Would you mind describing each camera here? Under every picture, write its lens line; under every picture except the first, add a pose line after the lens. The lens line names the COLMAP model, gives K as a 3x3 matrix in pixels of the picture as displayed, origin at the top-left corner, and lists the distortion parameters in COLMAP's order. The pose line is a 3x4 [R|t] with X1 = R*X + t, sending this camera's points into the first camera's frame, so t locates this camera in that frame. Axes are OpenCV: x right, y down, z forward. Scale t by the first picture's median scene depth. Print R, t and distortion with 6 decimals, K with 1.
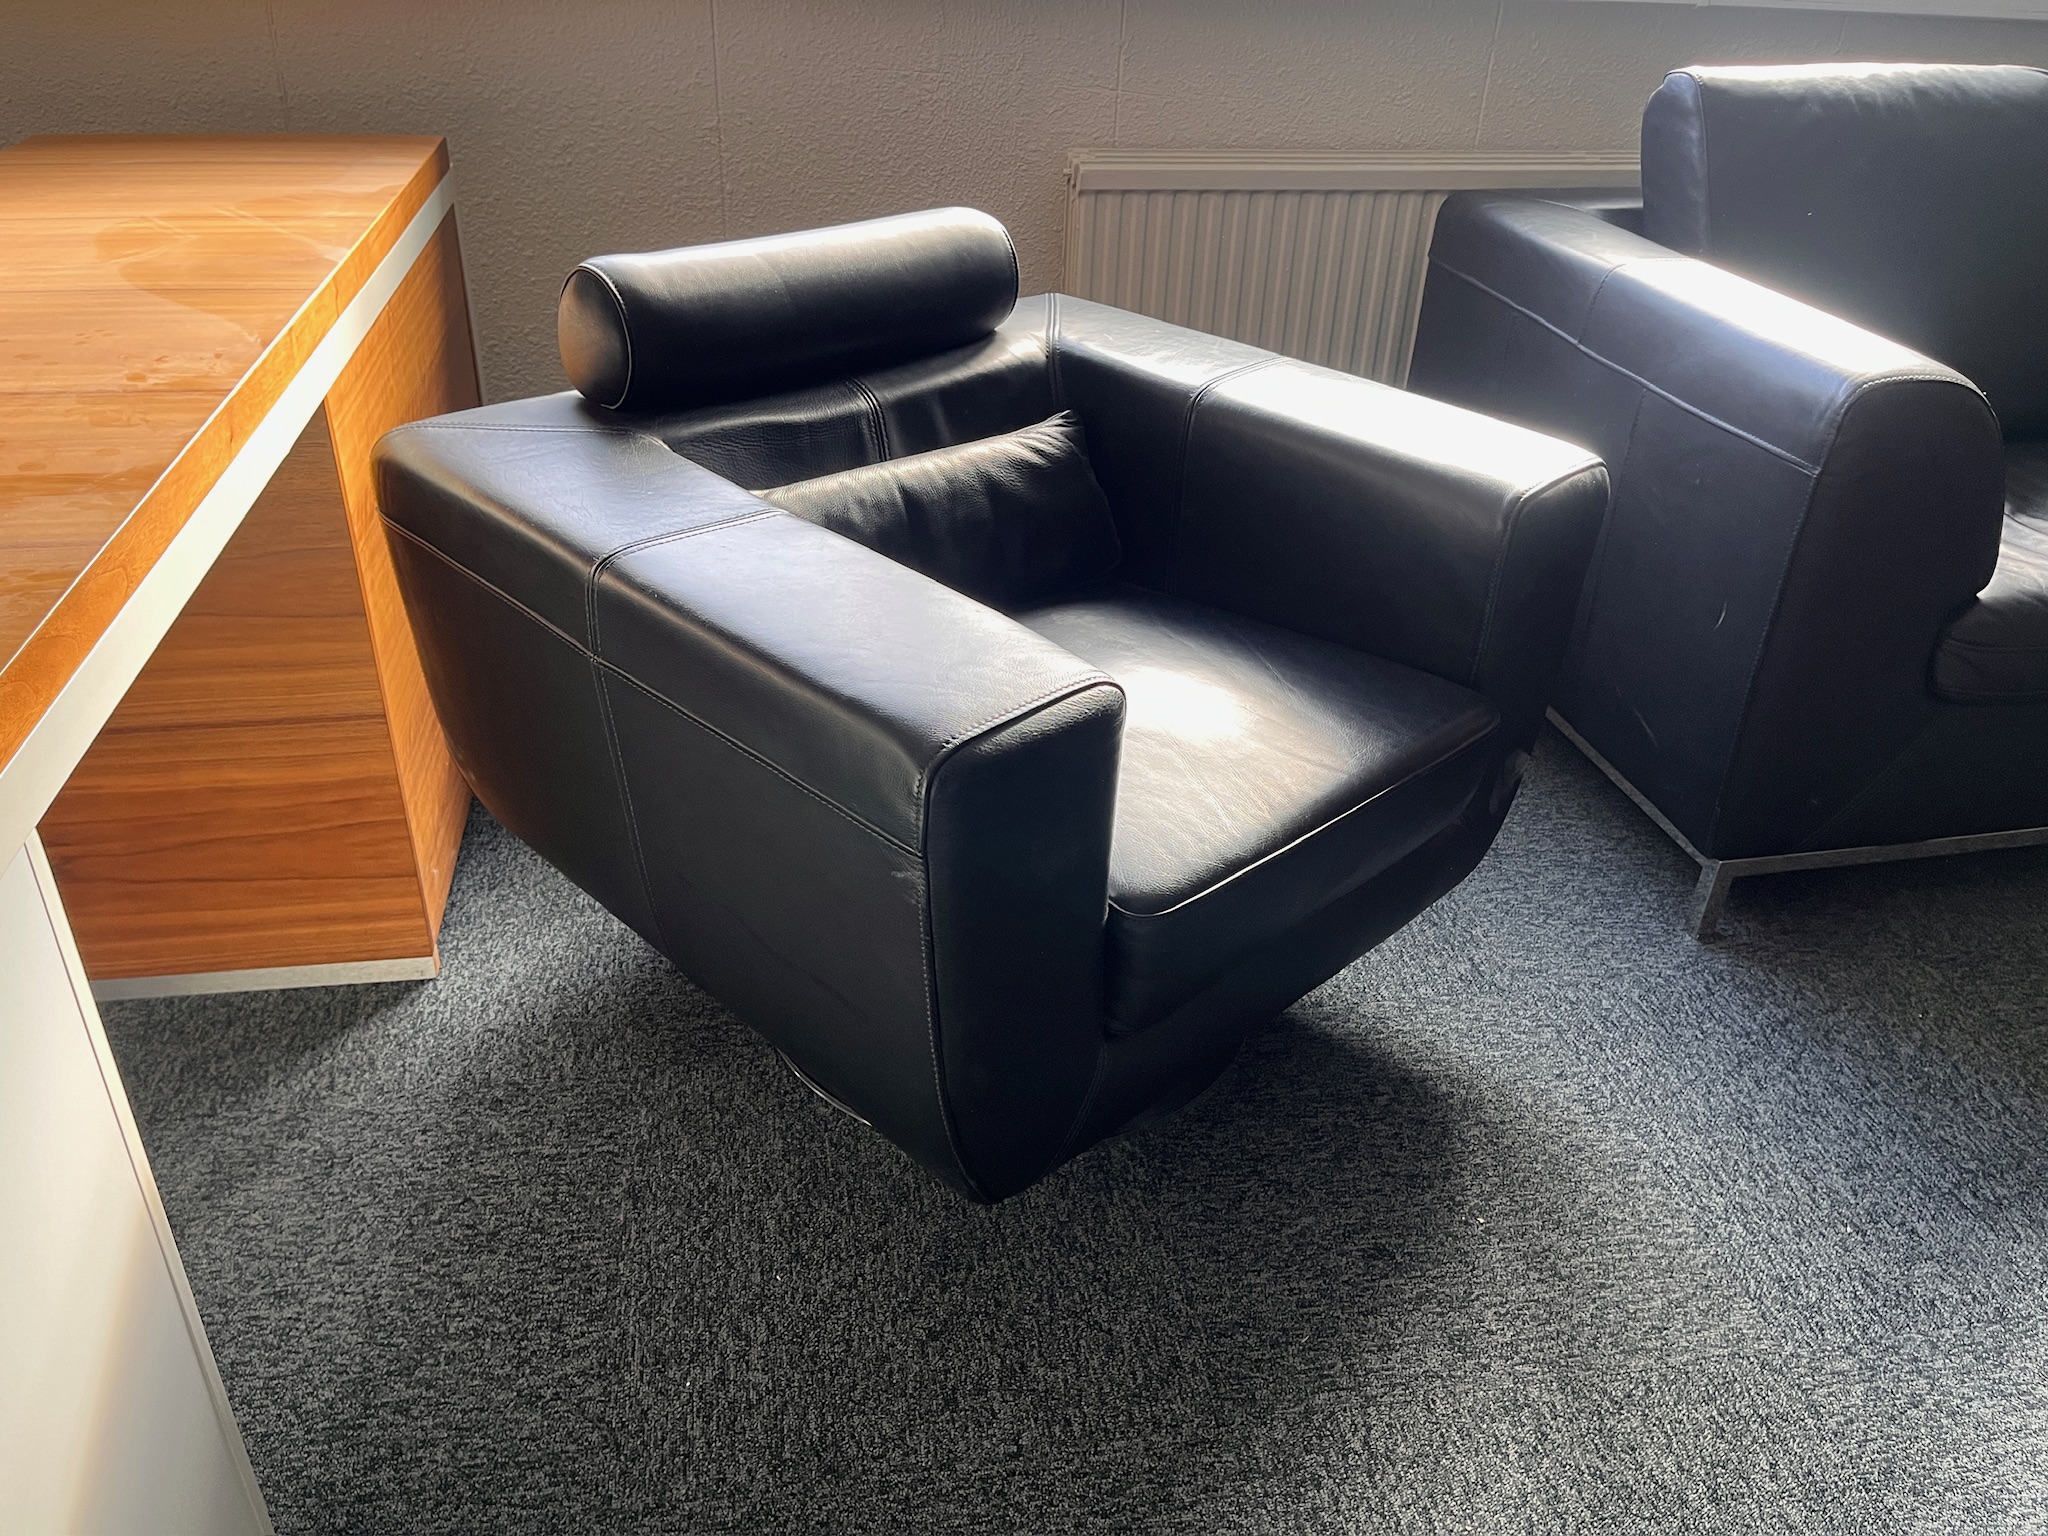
lens RADIAL K [[1556.4, 0, 1032.0], [0, 1556.4, 763.8], [0, 0, 1]] dist [0.093961, -0.137517]
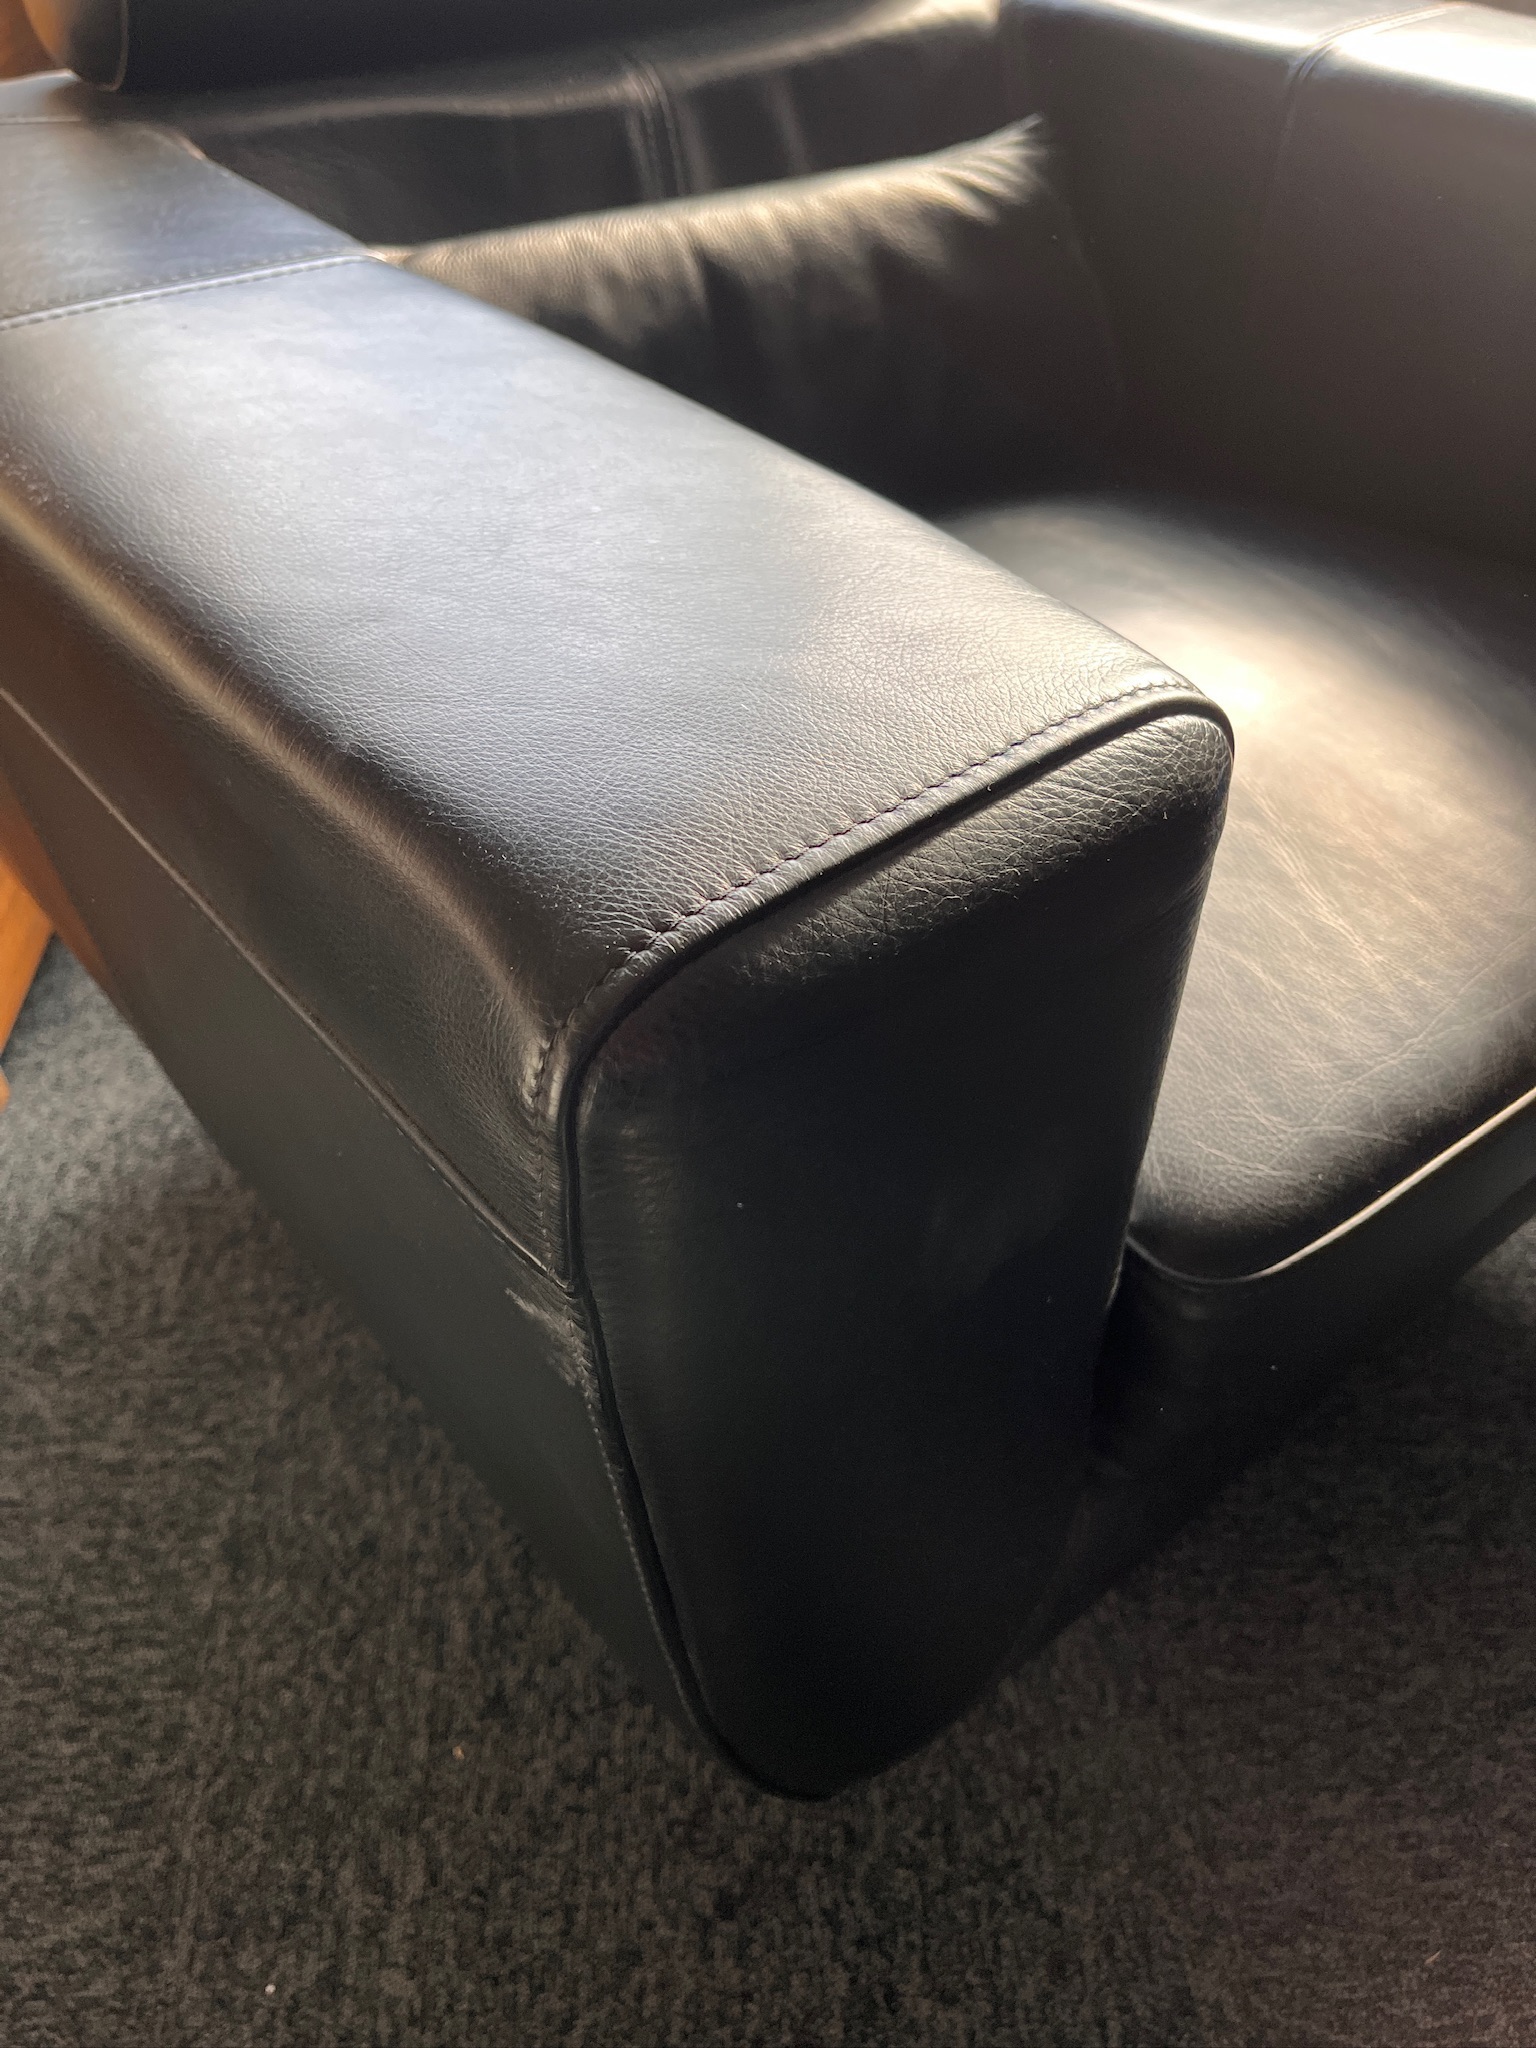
lens RADIAL K [[1556.4, 0, 772.8], [0, 1556.4, 1013.5], [0, 0, 1]] dist [0.093961, -0.137517]
pose [[0.994089, 0.031250, -0.103972, -0.000142], [-0.010773, 0.981345, 0.191955, -0.038679], [0.108031, -0.189700, 0.975881, 0.506449]]
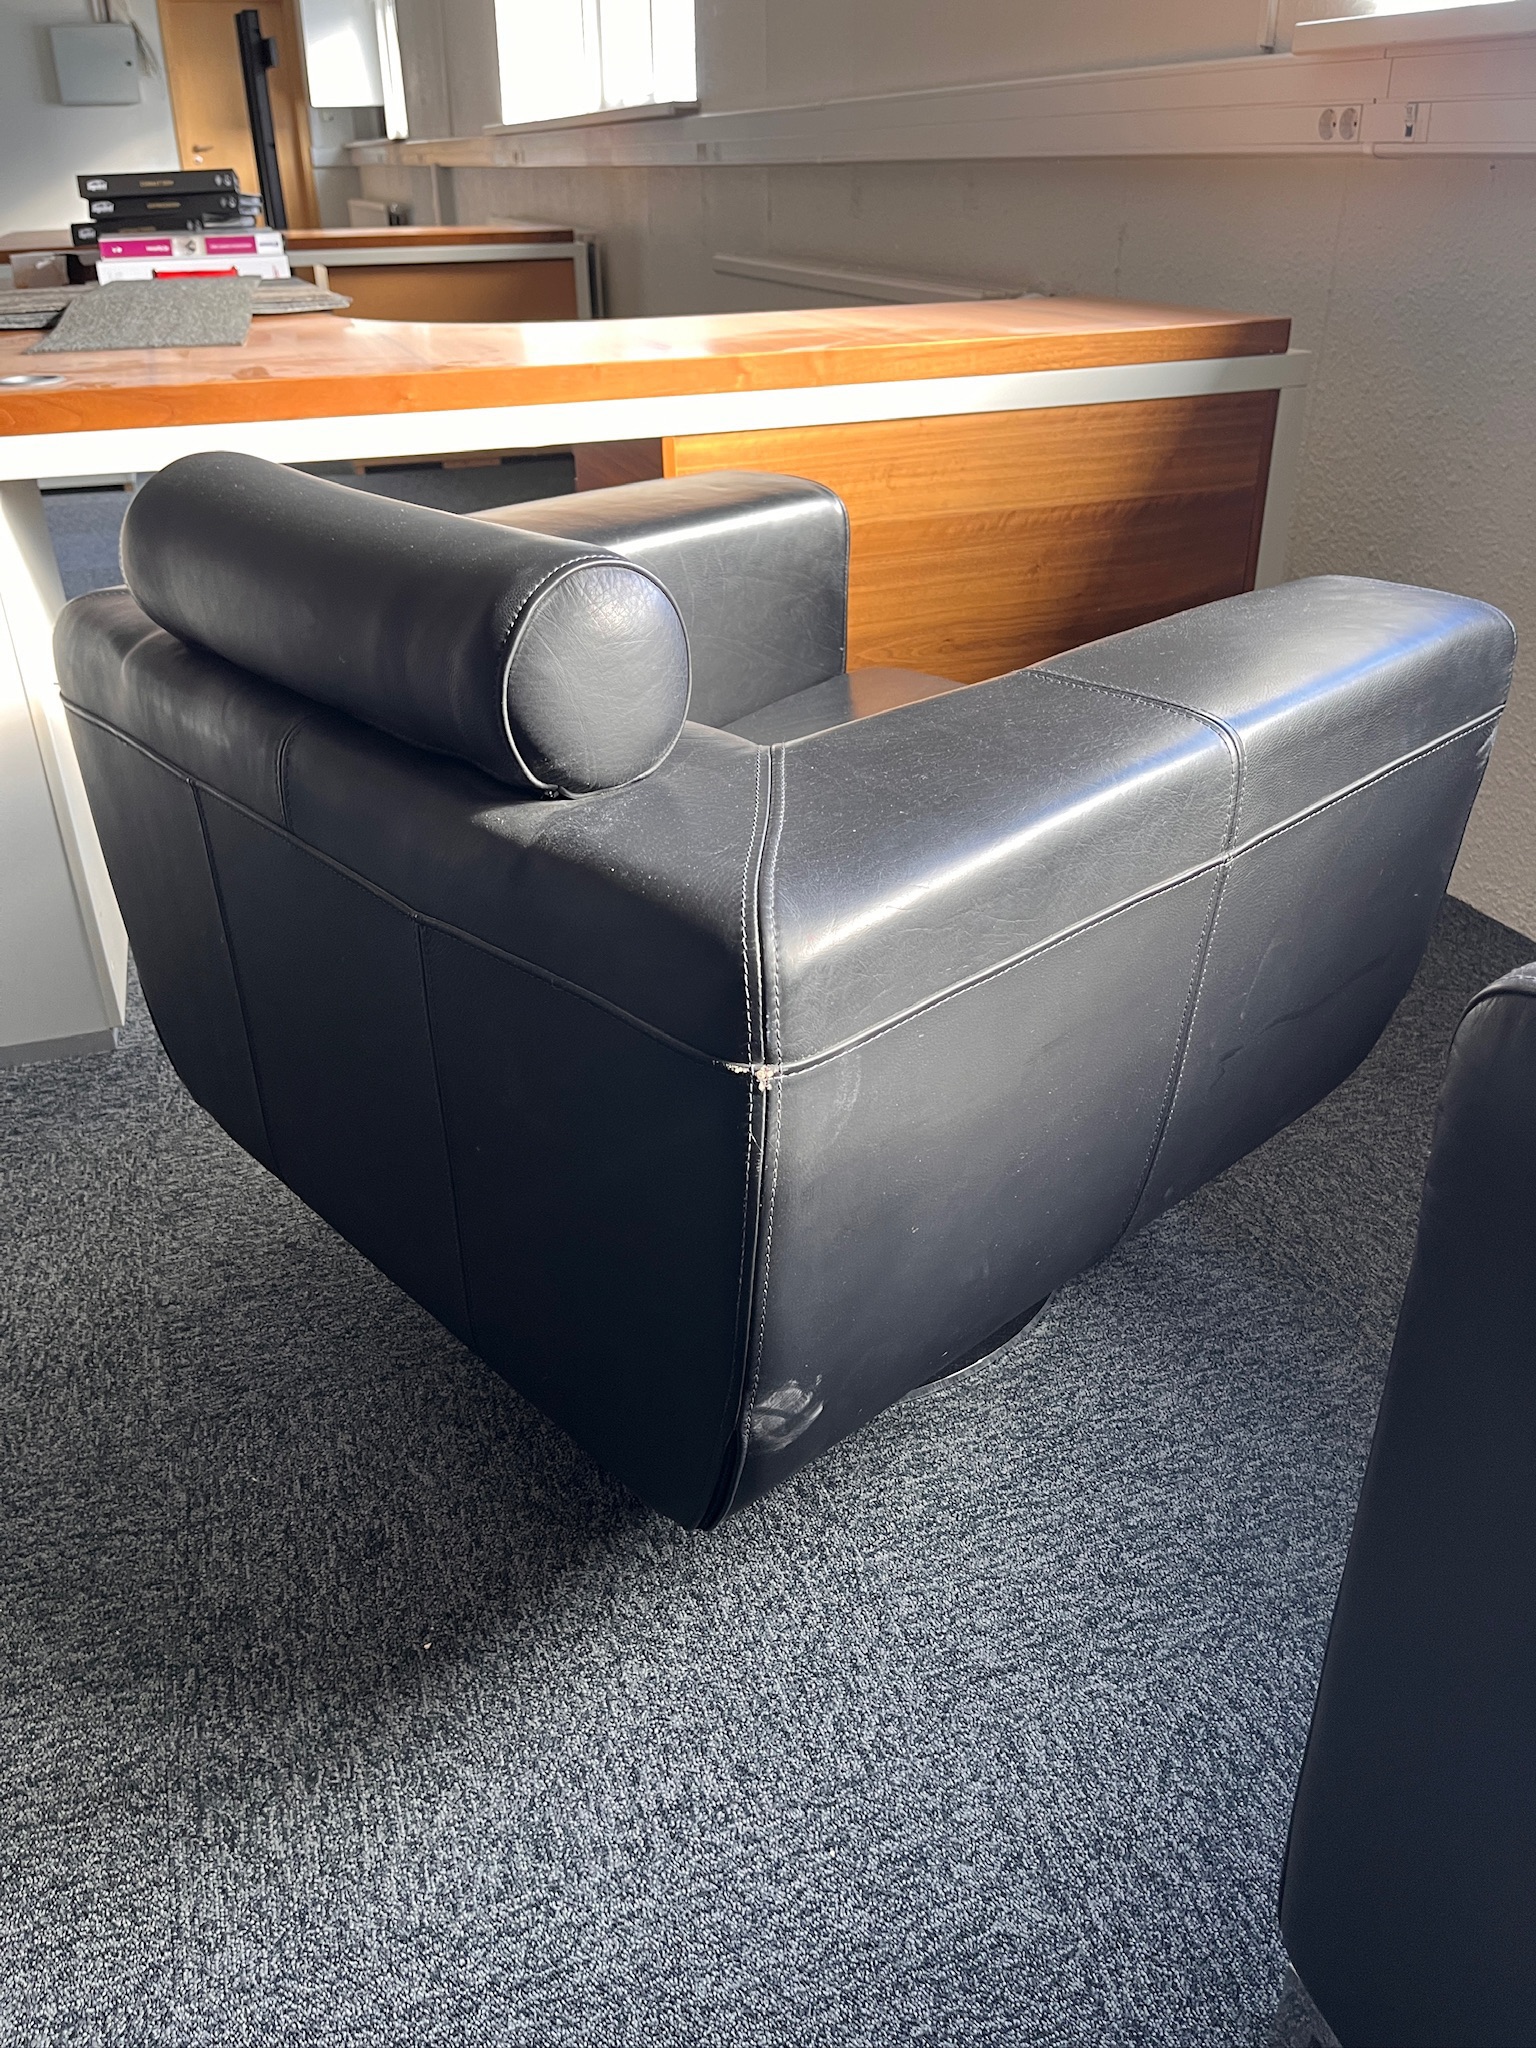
lens RADIAL K [[1554.5, 0, 768.0], [0, 1554.5, 1024.0], [0, 0, 1]] dist [0.111302, -0.174386]
pose [[0.150942, 0.431718, -0.889290, 0.897203], [-0.478623, 0.819040, 0.316376, -0.284556], [0.864949, 0.377881, 0.330257, 0.820325]]
